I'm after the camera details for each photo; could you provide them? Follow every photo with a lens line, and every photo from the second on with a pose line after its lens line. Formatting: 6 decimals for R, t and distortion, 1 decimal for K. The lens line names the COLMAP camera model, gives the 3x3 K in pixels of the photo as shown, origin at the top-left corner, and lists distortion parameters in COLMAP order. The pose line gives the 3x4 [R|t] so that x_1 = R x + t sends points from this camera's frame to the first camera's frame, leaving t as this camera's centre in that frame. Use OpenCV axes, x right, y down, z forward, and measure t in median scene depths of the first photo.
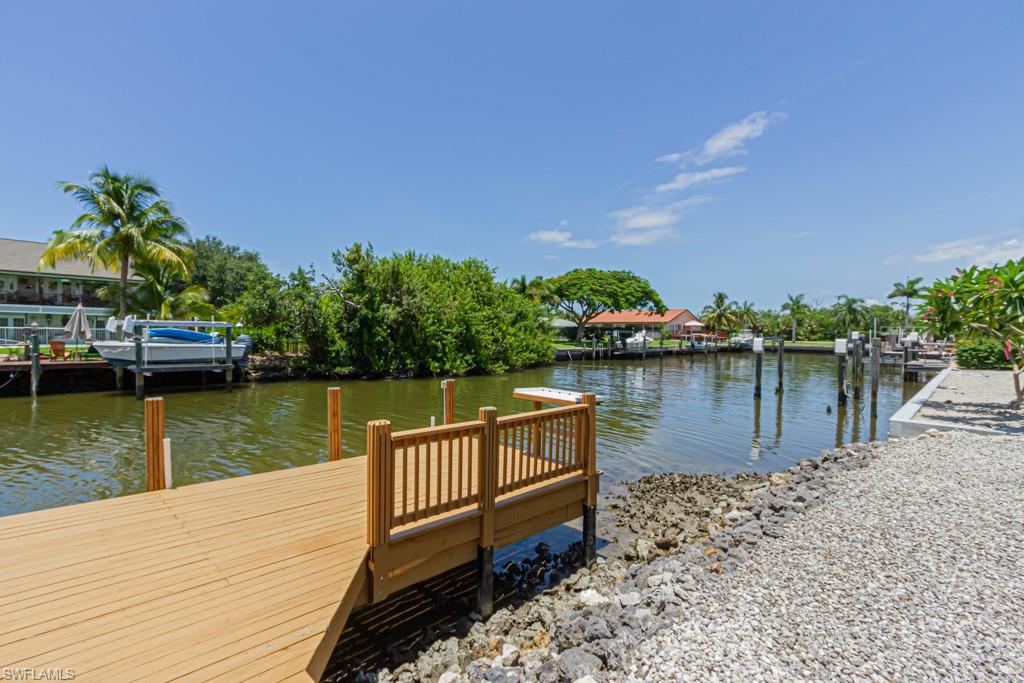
lens RADIAL K [[465.2, 0, 501.7], [0, 465.2, 344.1], [0, 0, 1]] dist [0.006900, -0.003190]
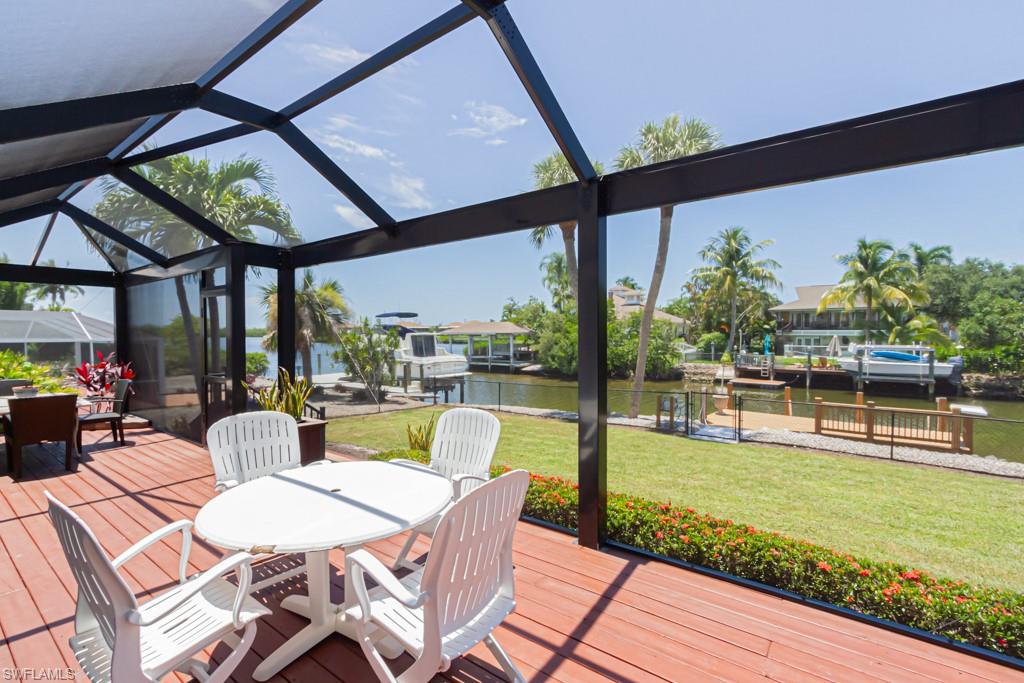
lens RADIAL K [[465.2, 0, 503.9], [0, 465.2, 344.0], [0, 0, 1]] dist [0.006900, -0.003190]
pose [[0.132743, 0.006927, -0.991126, 0.369502], [-0.021046, 0.999770, 0.004169, -0.025016], [0.990927, 0.020306, 0.132858, -0.231948]]
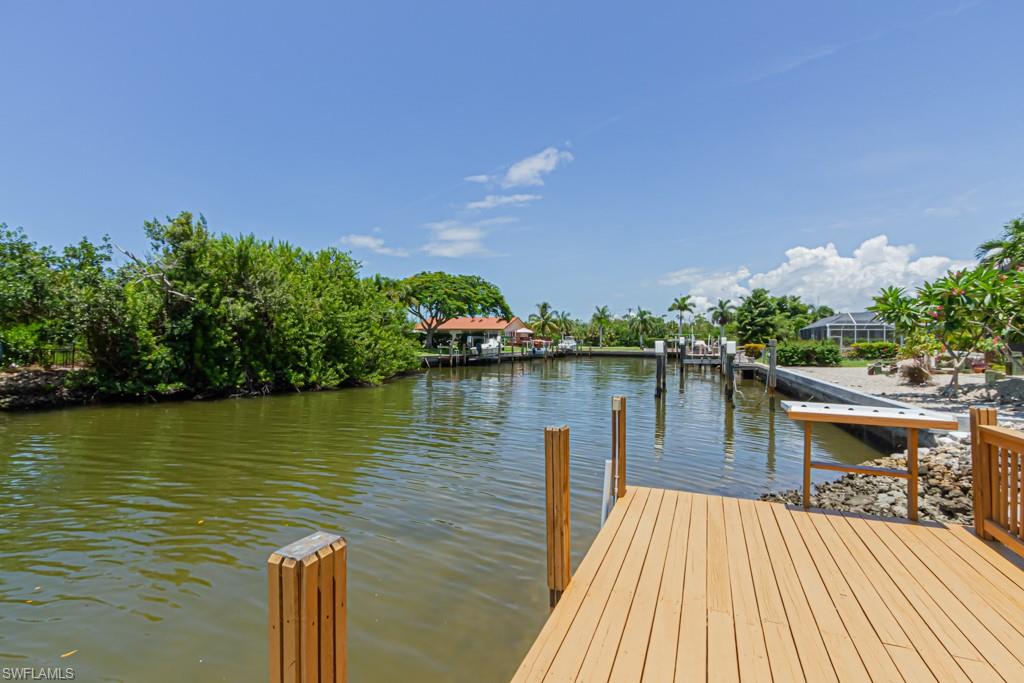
lens RADIAL K [[465.2, 0, 502.5], [0, 465.2, 334.7], [0, 0, 1]] dist [0.006900, -0.003190]
pose [[0.921141, 0.002451, 0.389220, -0.128514], [0.012563, 0.999272, -0.036027, 0.005996], [-0.389025, 0.038076, 0.920440, 0.132778]]
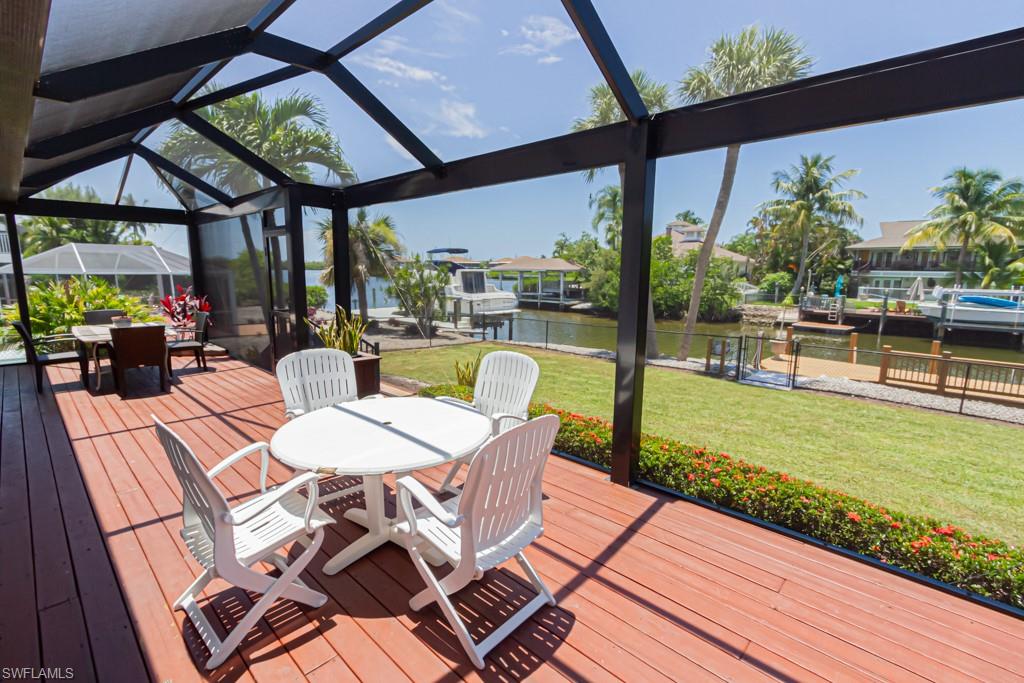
lens RADIAL K [[465.2, 0, 504.4], [0, 465.2, 343.5], [0, 0, 1]] dist [0.006900, -0.003190]
pose [[0.026287, 0.143309, -0.989329, 0.373163], [-0.036170, 0.989159, 0.142323, -0.027420], [0.999000, 0.032043, 0.031186, -0.230360]]
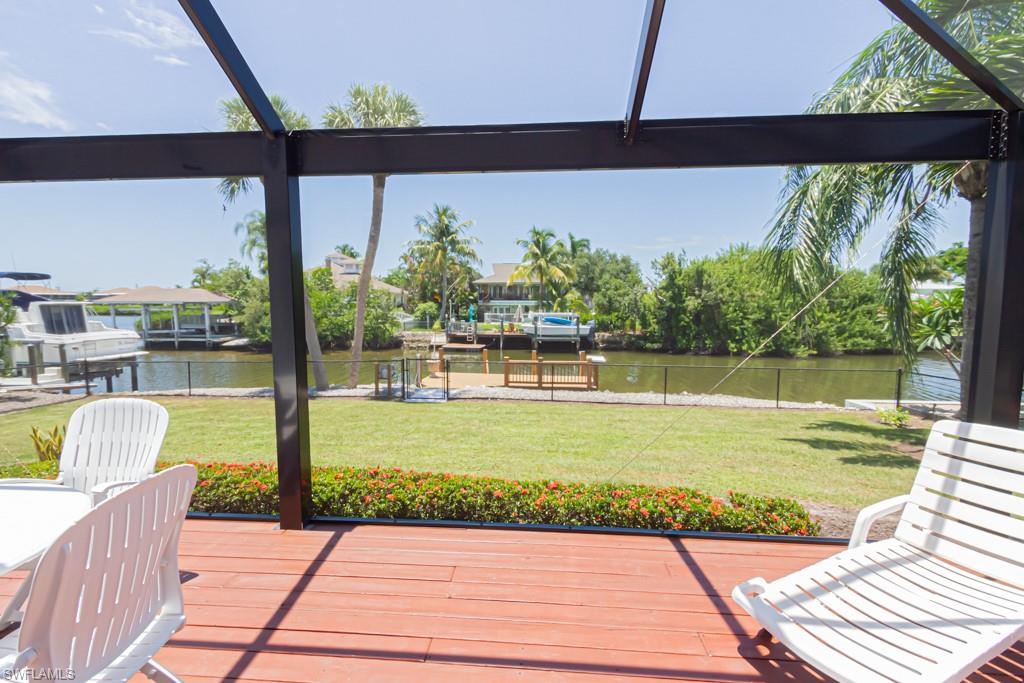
lens RADIAL K [[465.2, 0, 502.9], [0, 465.2, 344.2], [0, 0, 1]] dist [0.006900, -0.003190]
pose [[0.653093, 0.052438, -0.755460, 0.371354], [-0.010058, 0.998112, 0.060586, -0.025291], [0.757211, -0.031970, 0.652388, -0.227850]]
